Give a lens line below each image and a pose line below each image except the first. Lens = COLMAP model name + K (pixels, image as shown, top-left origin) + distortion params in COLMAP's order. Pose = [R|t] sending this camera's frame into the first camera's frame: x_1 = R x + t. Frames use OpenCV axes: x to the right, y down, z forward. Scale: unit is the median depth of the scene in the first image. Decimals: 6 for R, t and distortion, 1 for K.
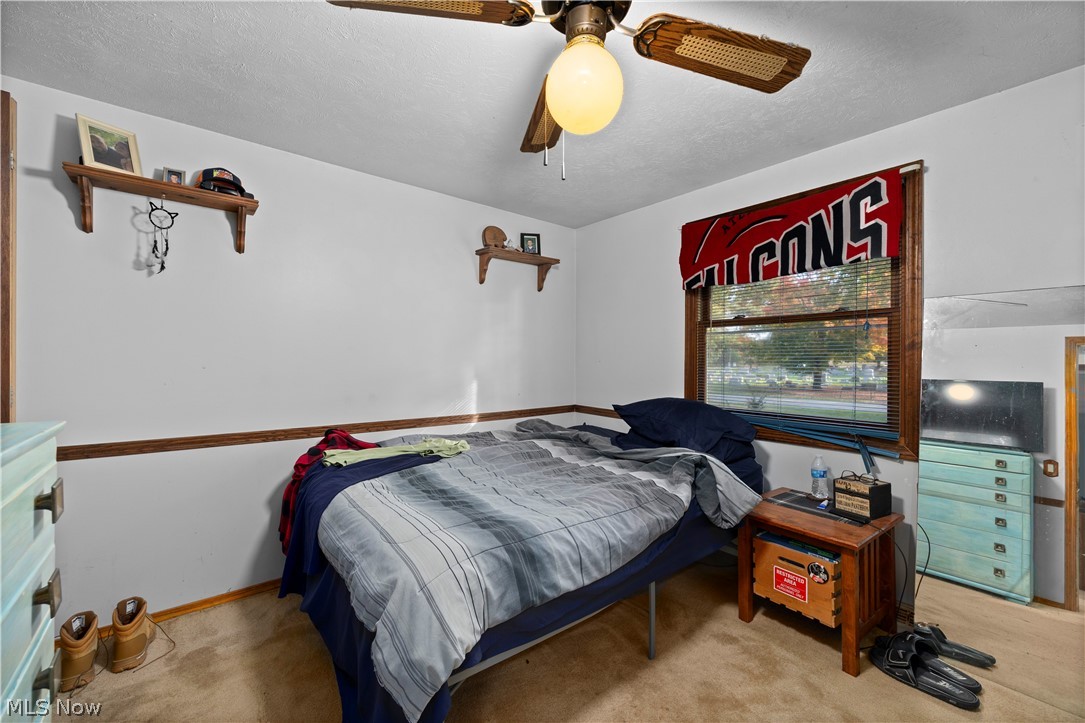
lens RADIAL K [[437.7, 0, 543.4], [0, 437.7, 359.7], [0, 0, 1]] dist [0.008148, -0.000396]
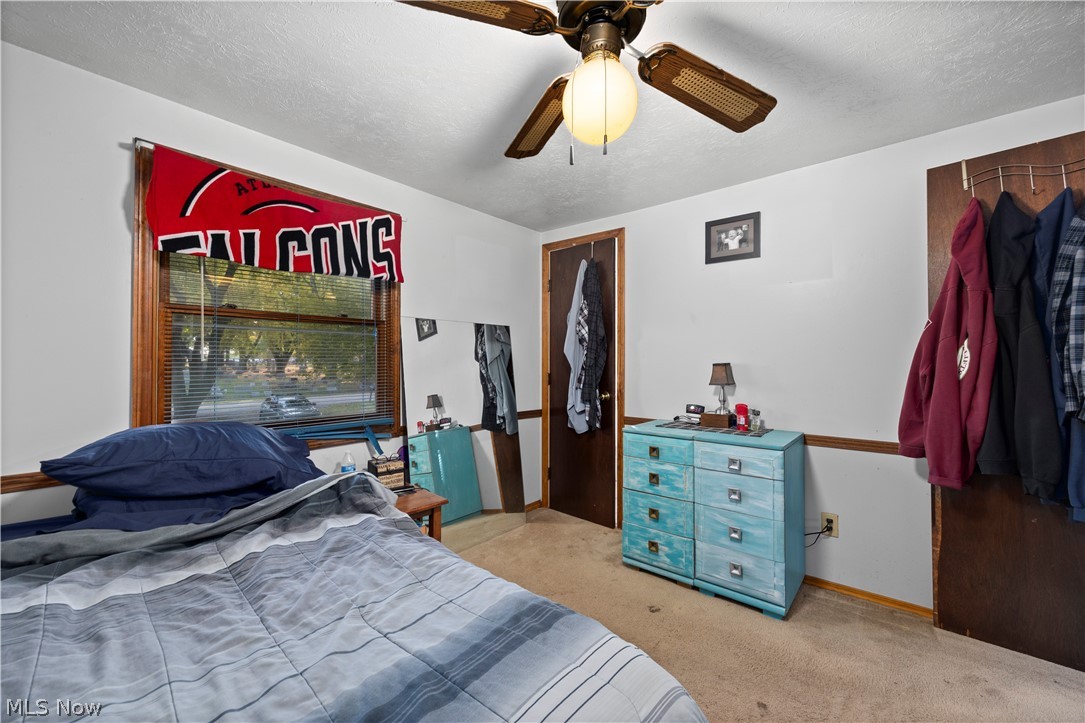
lens RADIAL K [[437.7, 0, 541.7], [0, 437.7, 361.8], [0, 0, 1]] dist [0.008148, -0.000396]
pose [[-0.168669, -0.006291, 0.985653, -0.513364], [-0.003616, 0.999977, 0.005764, -0.008037], [-0.985666, -0.002592, -0.168688, 0.746032]]
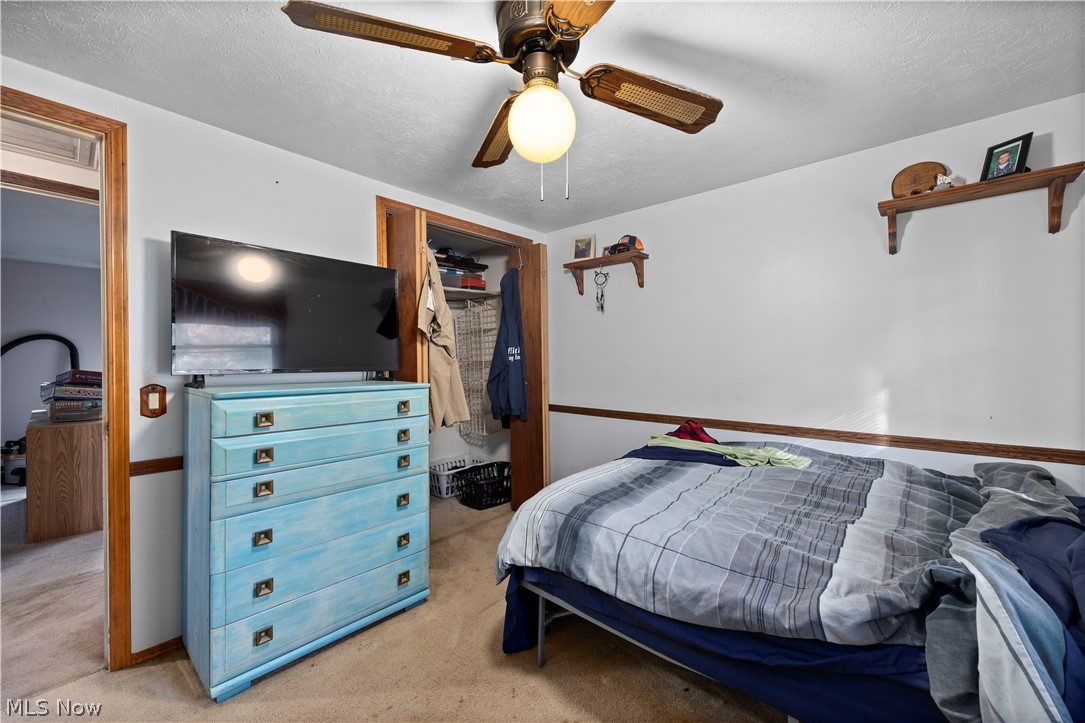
lens RADIAL K [[437.7, 0, 543.6], [0, 437.7, 359.0], [0, 0, 1]] dist [0.008148, -0.000396]
pose [[0.159323, -0.008956, -0.987186, 0.679772], [0.007706, 0.999940, -0.007827, -0.000656], [0.987196, -0.006360, 0.159382, 0.460095]]
